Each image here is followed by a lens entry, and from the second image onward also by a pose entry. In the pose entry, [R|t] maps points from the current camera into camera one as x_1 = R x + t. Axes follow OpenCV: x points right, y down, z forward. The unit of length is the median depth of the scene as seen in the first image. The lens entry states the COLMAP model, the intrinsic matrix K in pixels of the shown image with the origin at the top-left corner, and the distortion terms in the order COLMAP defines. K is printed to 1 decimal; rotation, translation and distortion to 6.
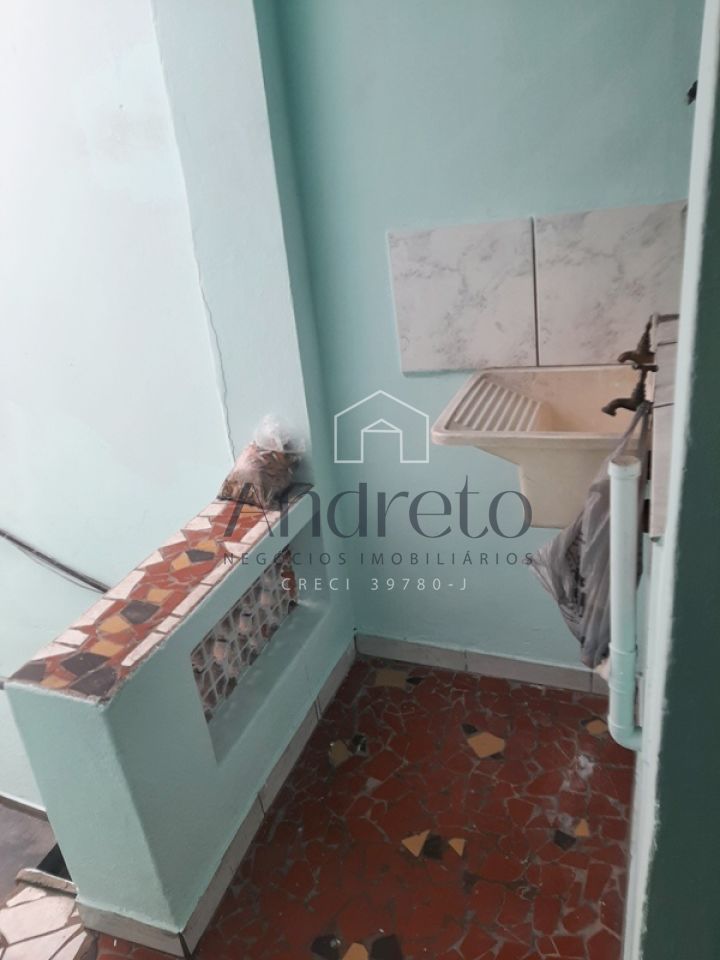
lens RADIAL K [[714.7, 0, 343.2], [0, 714.7, 475.4], [0, 0, 1]] dist [0.095611, -0.130024]
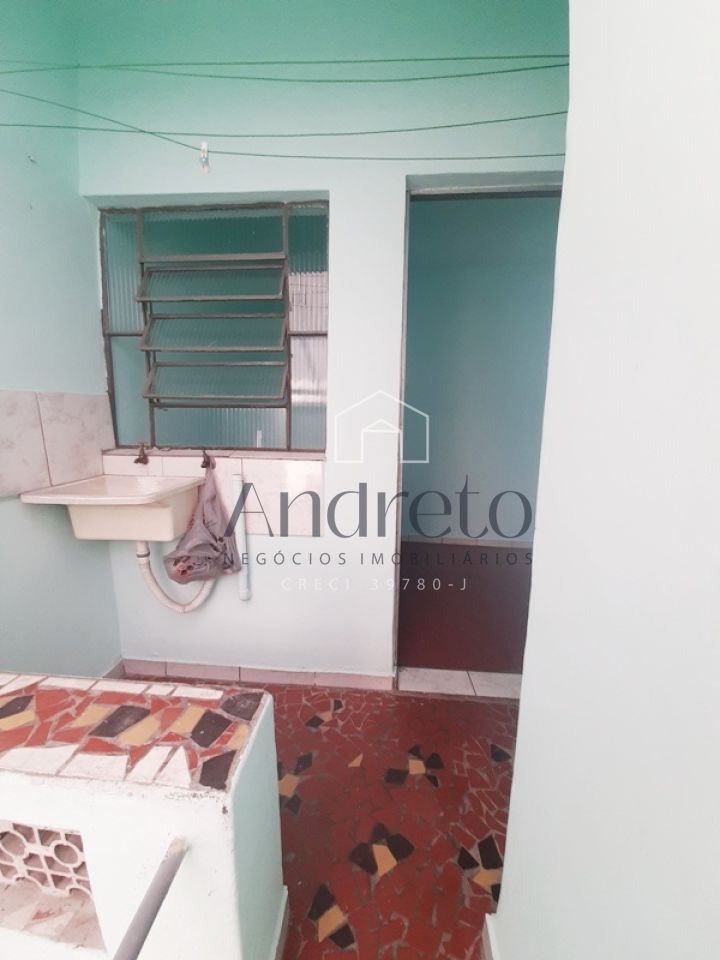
lens RADIAL K [[370.2, 0, 355.4], [0, 370.2, 484.7], [0, 0, 1]] dist [0.002863, -0.010060]
pose [[-0.296664, -0.049644, 0.953691, -0.938891], [0.410821, 0.894885, 0.174377, -0.035110], [-0.862100, 0.443527, -0.245085, 0.885431]]
